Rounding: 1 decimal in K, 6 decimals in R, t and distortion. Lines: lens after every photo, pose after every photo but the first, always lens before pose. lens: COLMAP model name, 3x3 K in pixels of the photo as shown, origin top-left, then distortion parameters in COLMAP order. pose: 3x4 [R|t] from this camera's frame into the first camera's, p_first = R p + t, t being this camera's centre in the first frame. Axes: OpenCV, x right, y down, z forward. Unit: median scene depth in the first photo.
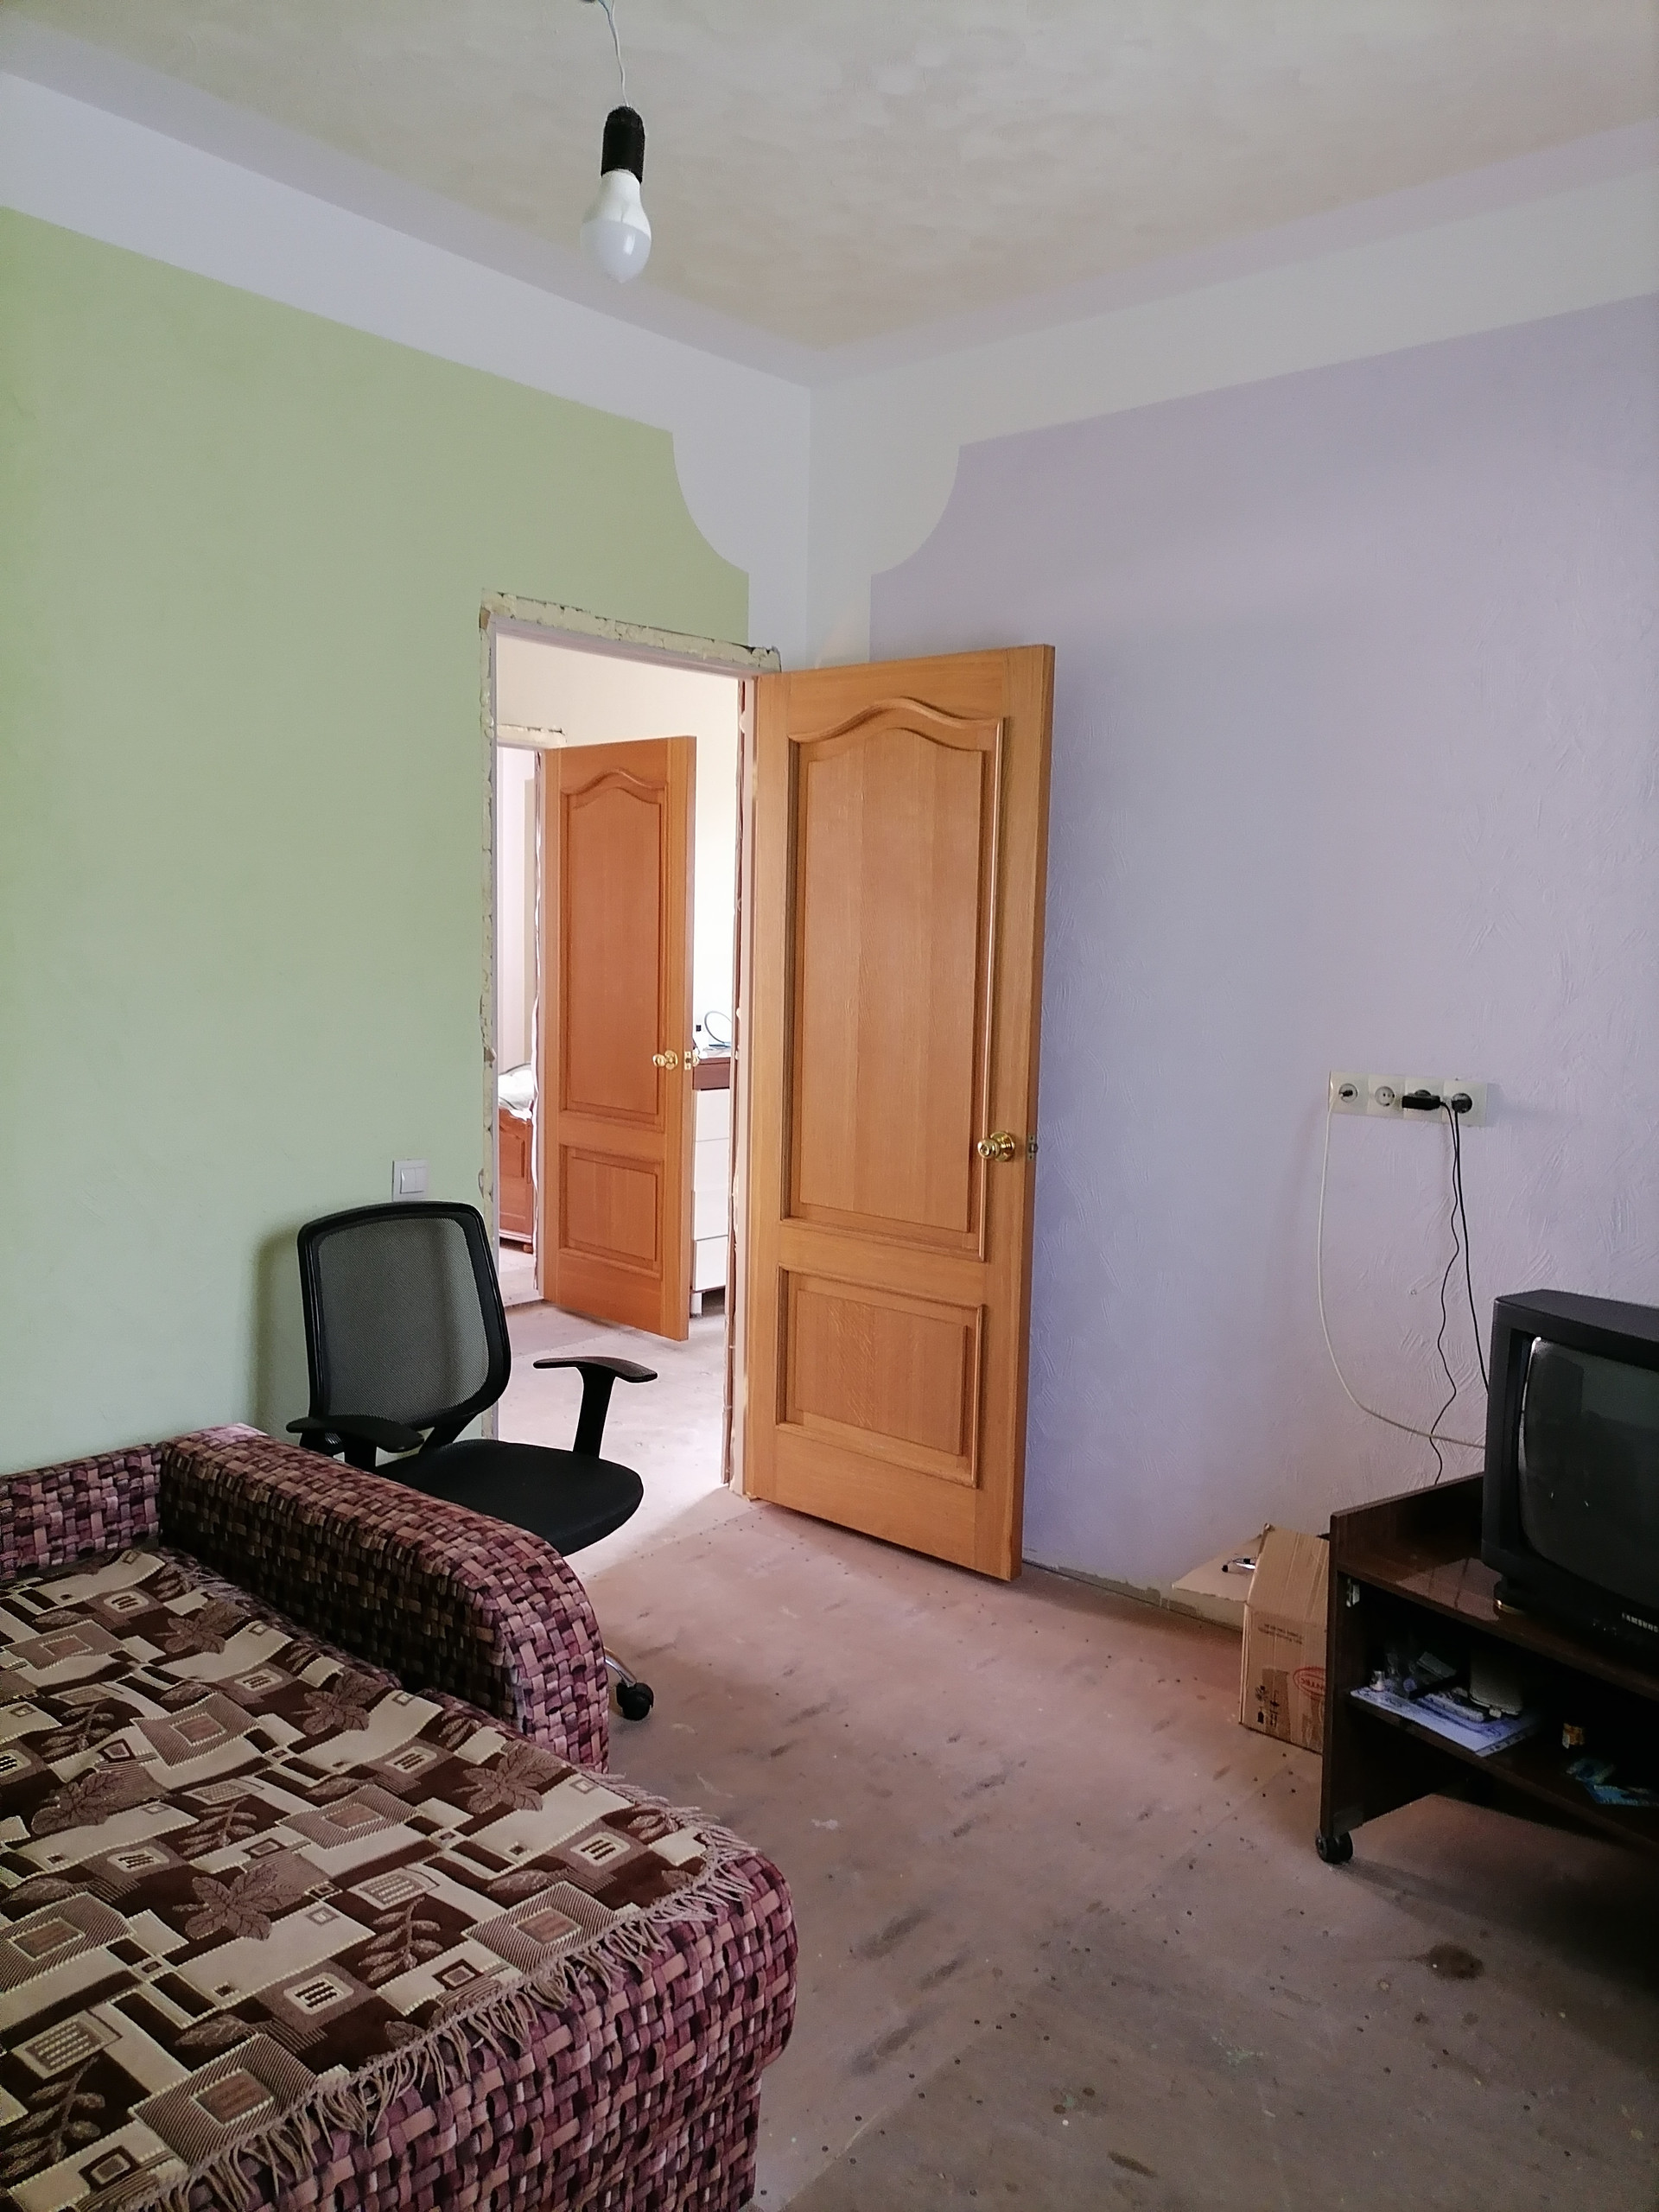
lens RADIAL K [[1659.2, 0, 830.8], [0, 1659.2, 1106.2], [0, 0, 1]] dist [0.010114, 0.003271]
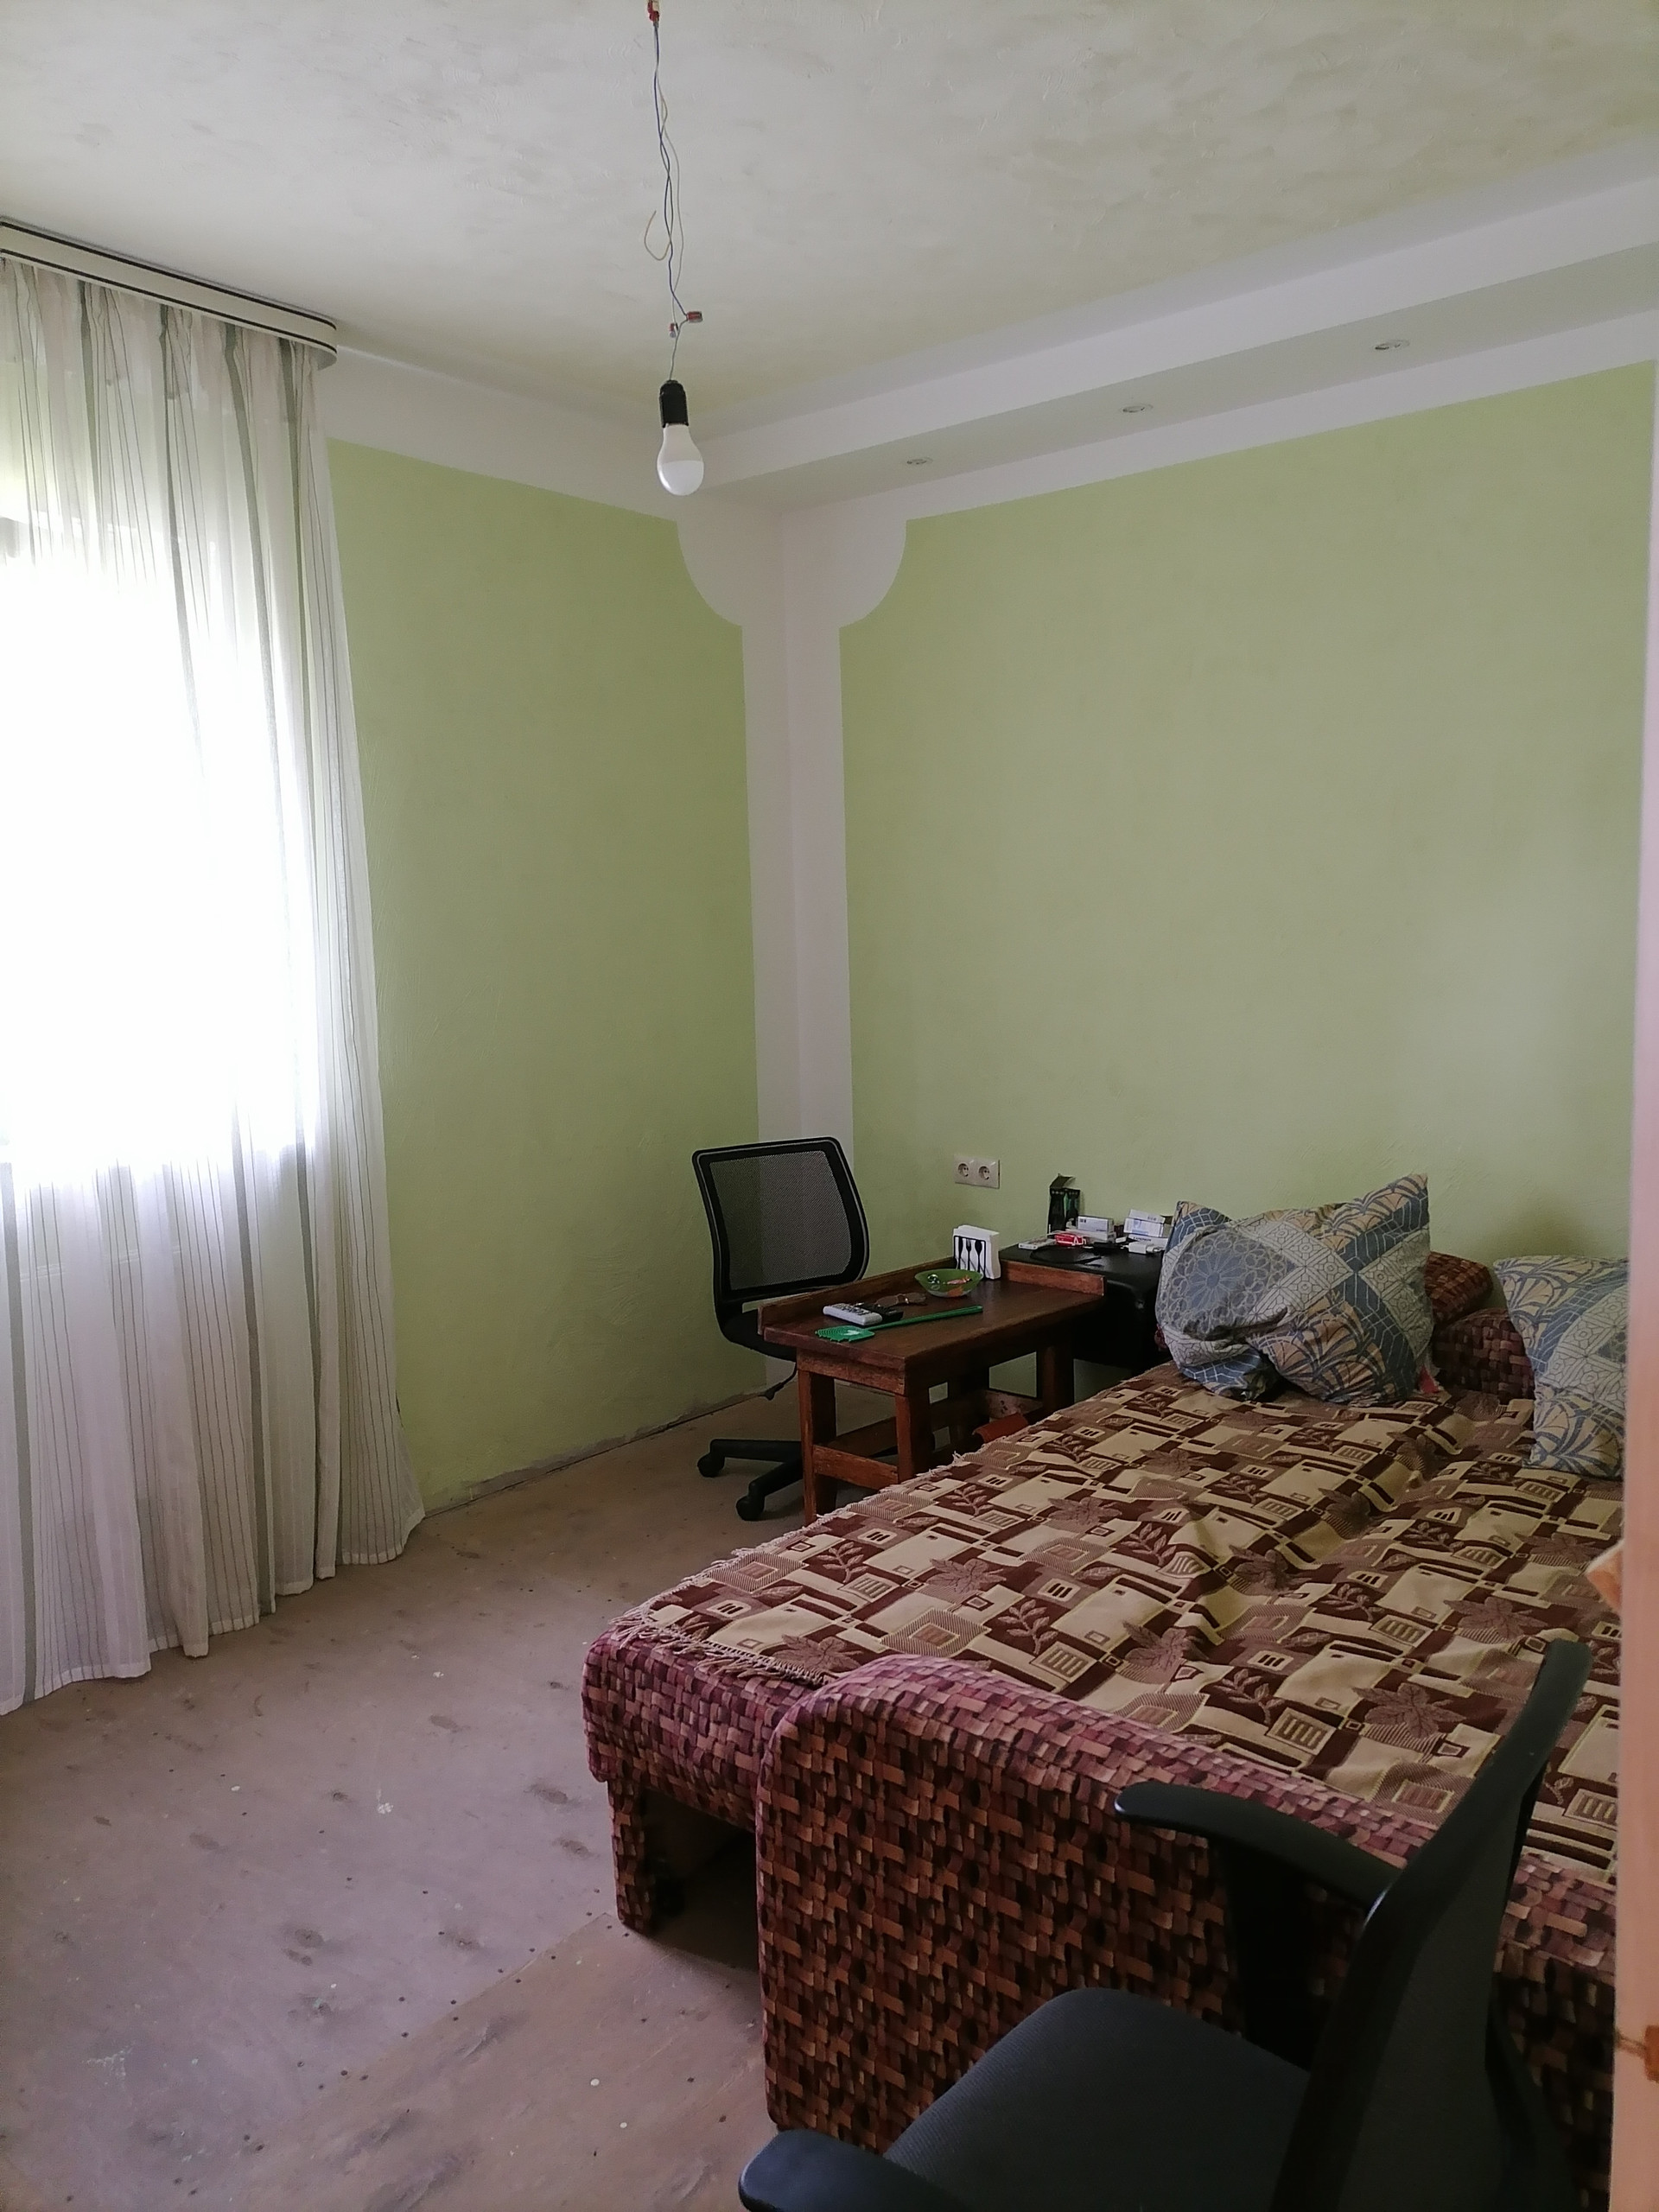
lens RADIAL K [[1659.2, 0, 831.5], [0, 1659.2, 1111.9], [0, 0, 1]] dist [0.010114, 0.003271]
pose [[-0.999972, 0.005003, -0.005636, -0.223682], [0.003710, 0.977770, 0.209650, -0.233929], [0.006560, 0.209623, -0.977760, 2.306789]]
